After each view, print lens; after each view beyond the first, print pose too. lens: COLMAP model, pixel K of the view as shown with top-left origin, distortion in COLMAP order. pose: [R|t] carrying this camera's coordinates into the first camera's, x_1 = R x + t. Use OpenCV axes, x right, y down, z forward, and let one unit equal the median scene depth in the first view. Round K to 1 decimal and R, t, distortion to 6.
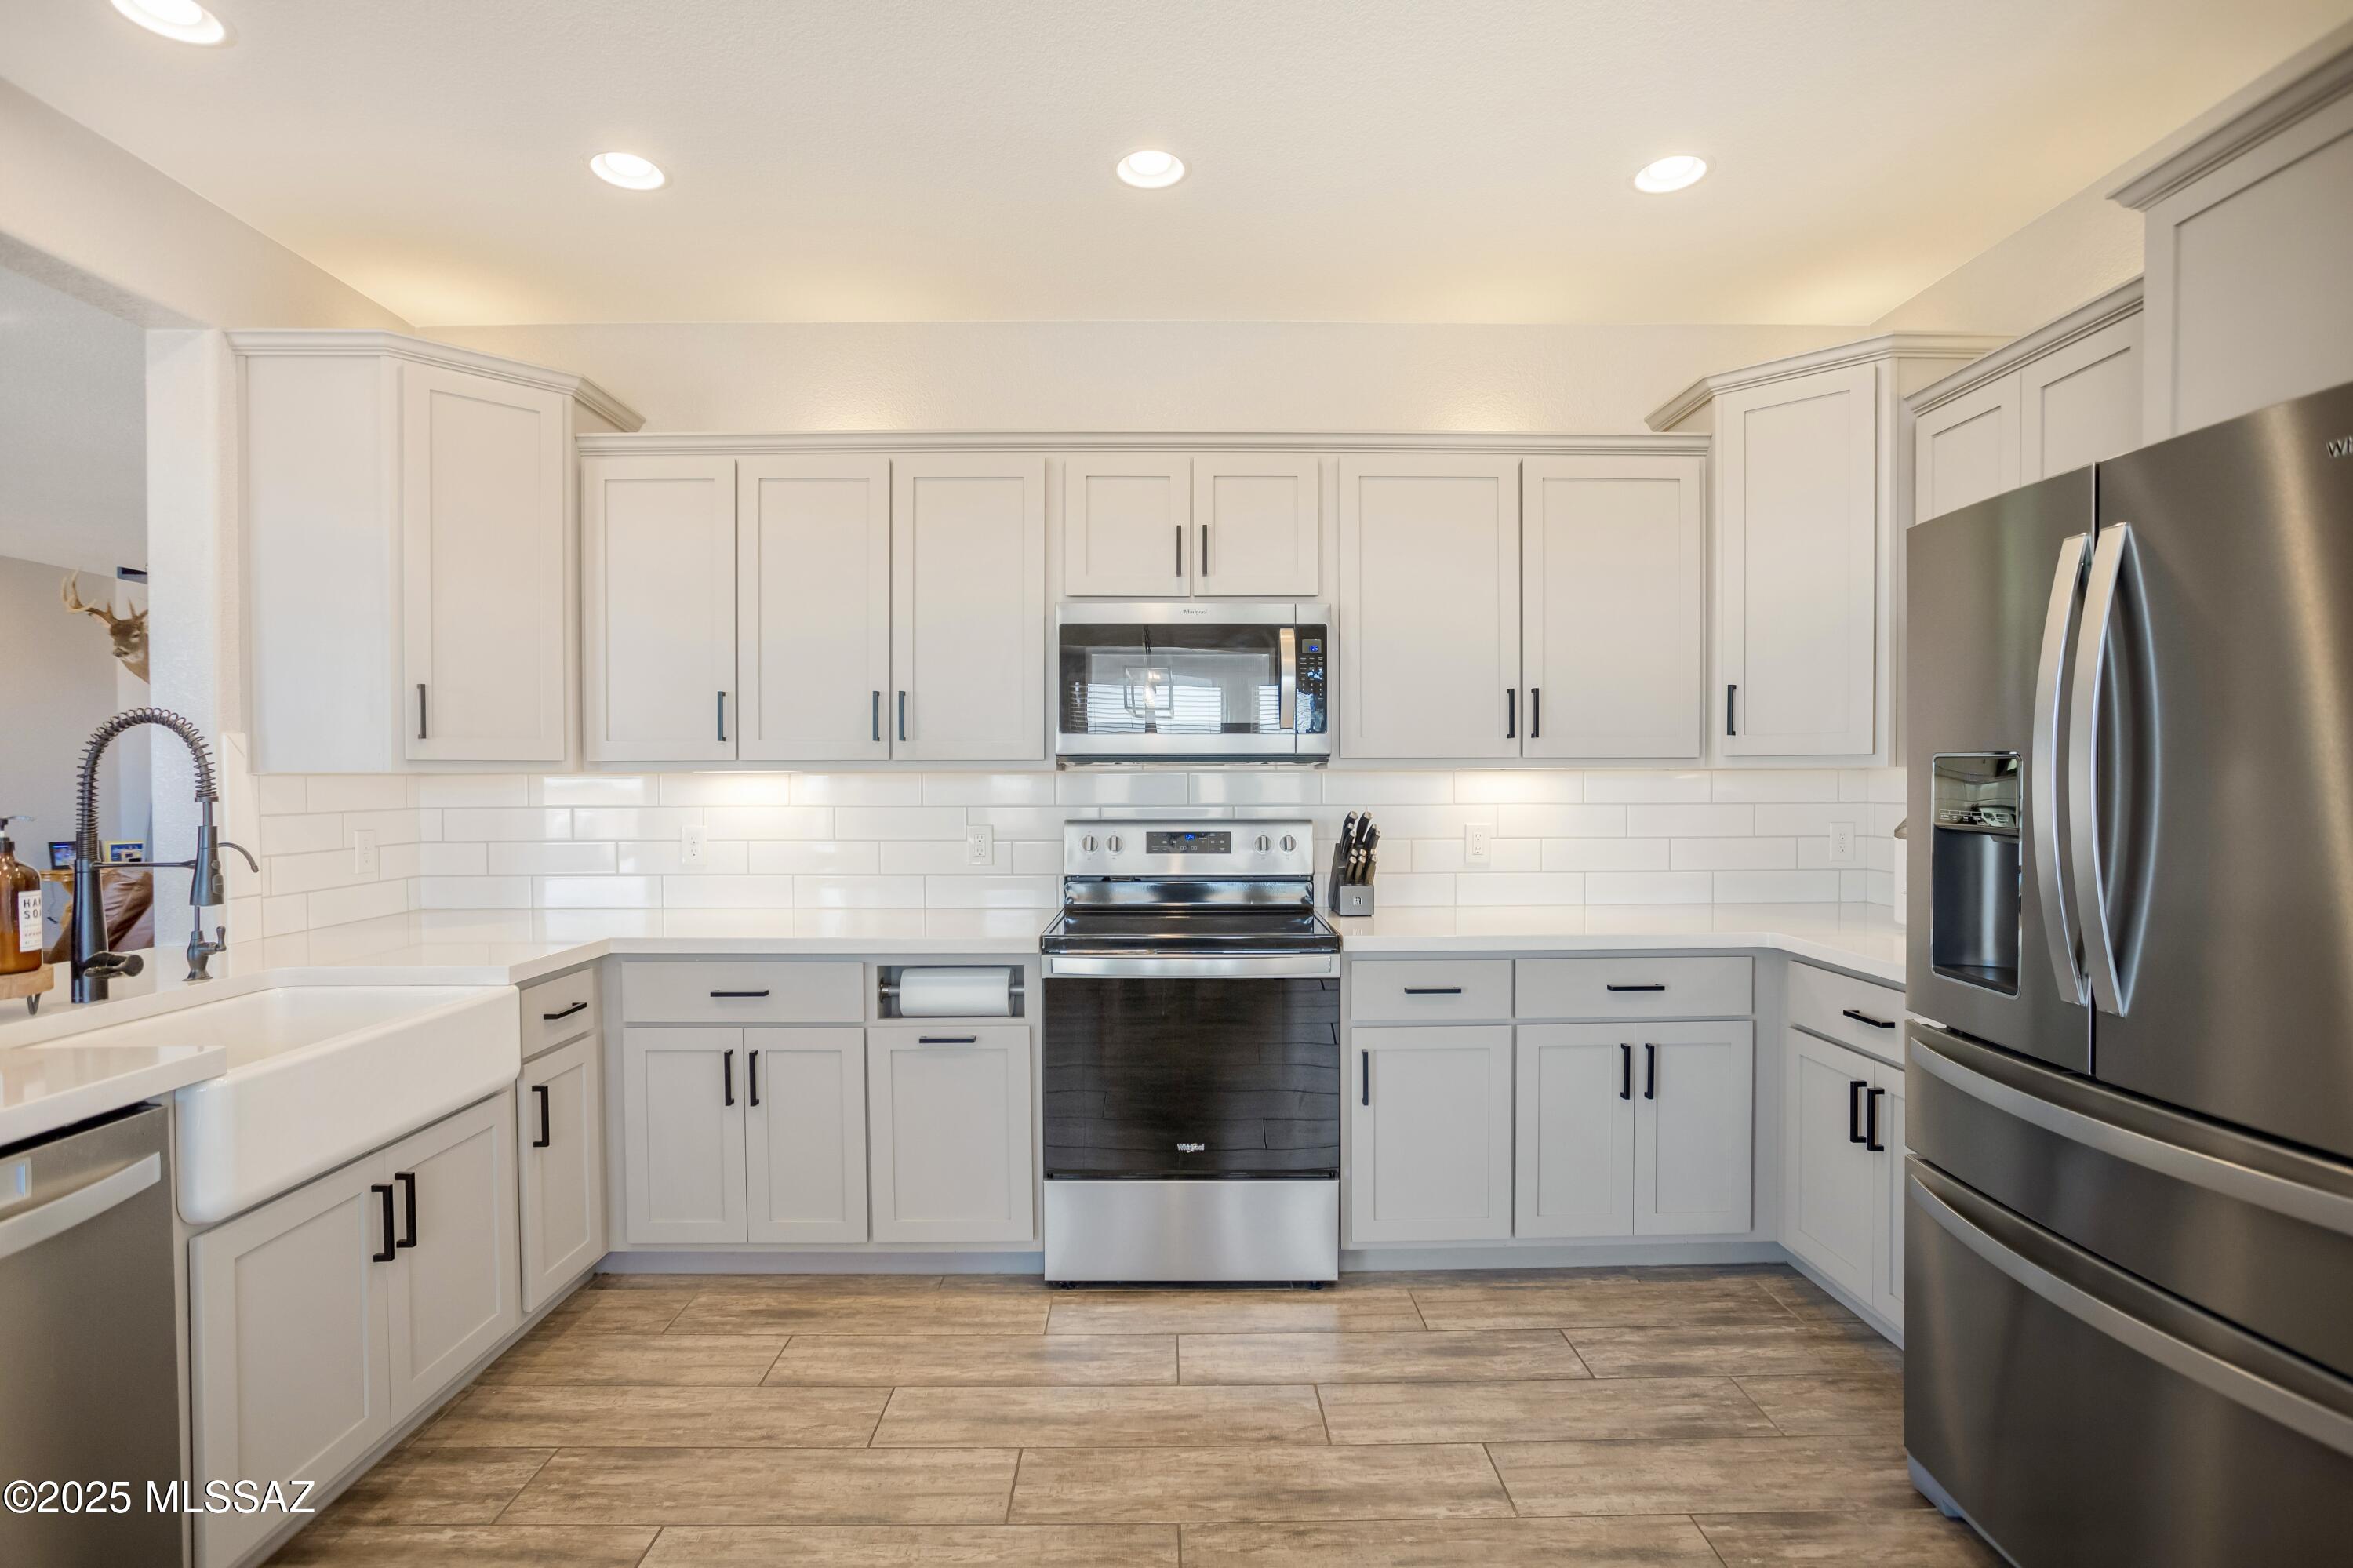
lens RADIAL K [[1204.4, 0, 1176.5], [0, 1204.4, 784.0], [0, 0, 1]] dist [-0.023186, 0.001530]
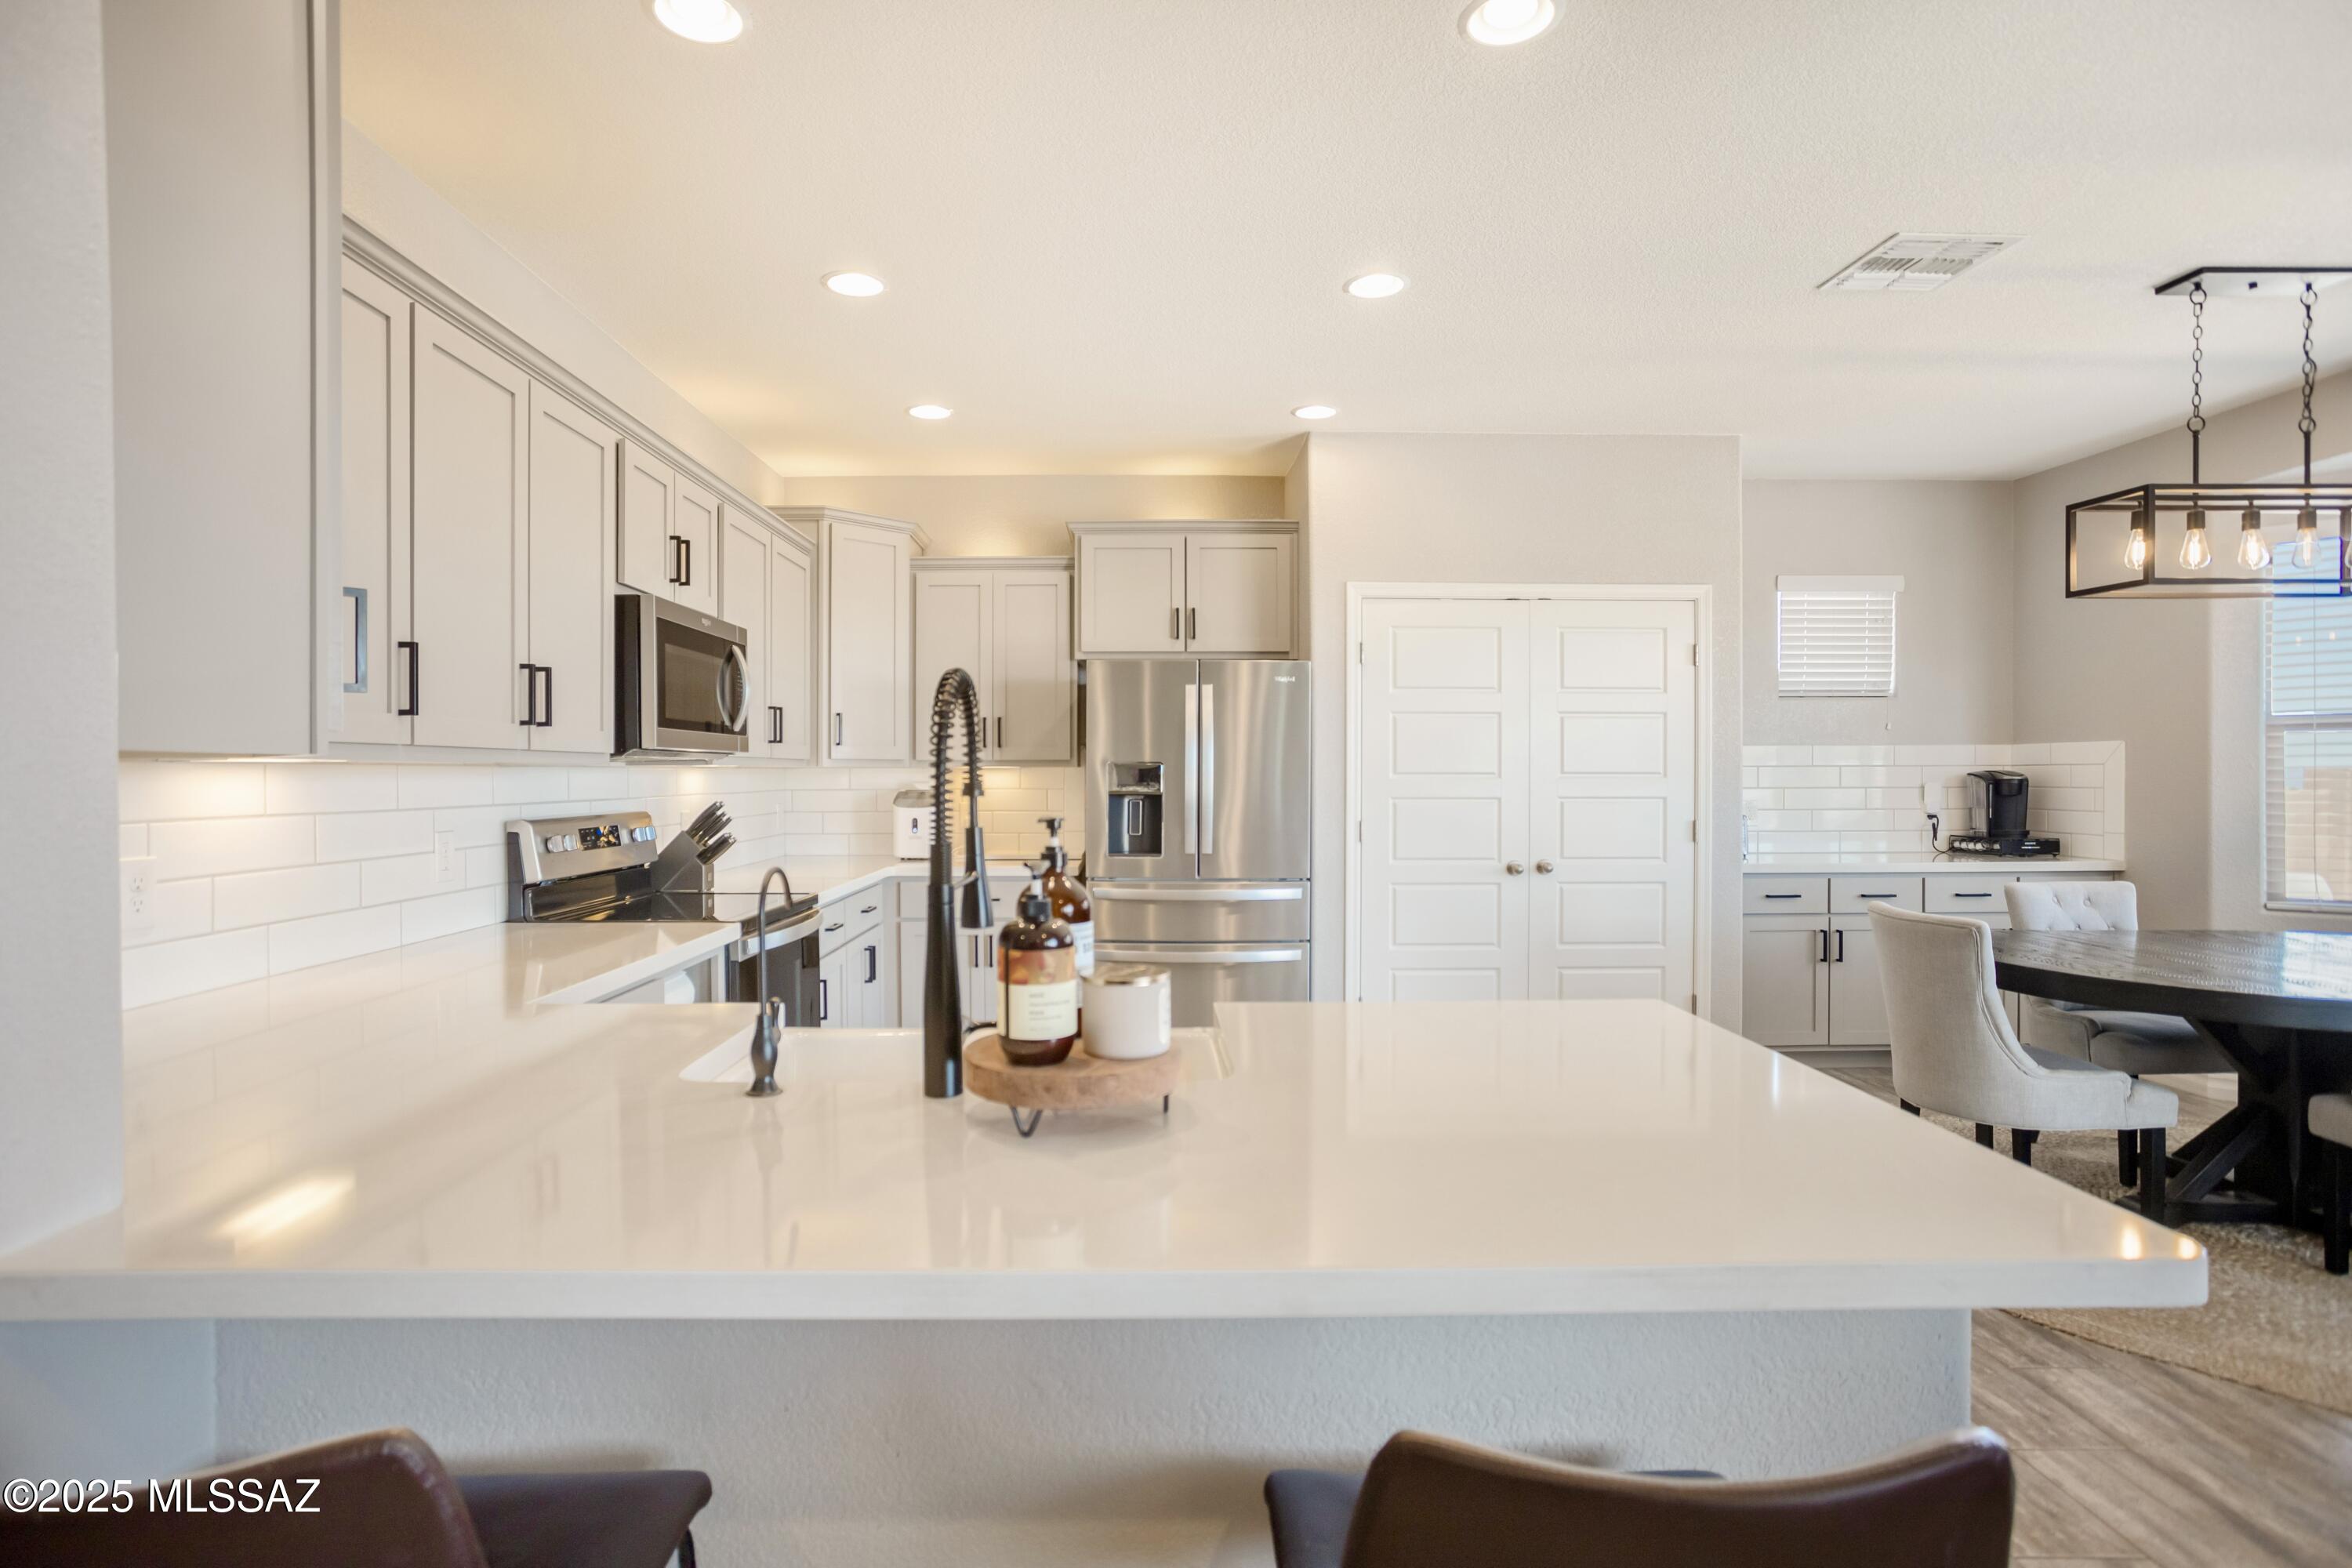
lens RADIAL K [[1203.8, 0, 1176.0], [0, 1203.8, 784.0], [0, 0, 1]] dist [-0.023186, 0.001530]
pose [[-0.013650, -0.007671, 0.999877, -1.135426], [0.004681, 0.999959, 0.007736, -0.001532], [-0.999896, 0.004786, -0.013614, 0.609876]]
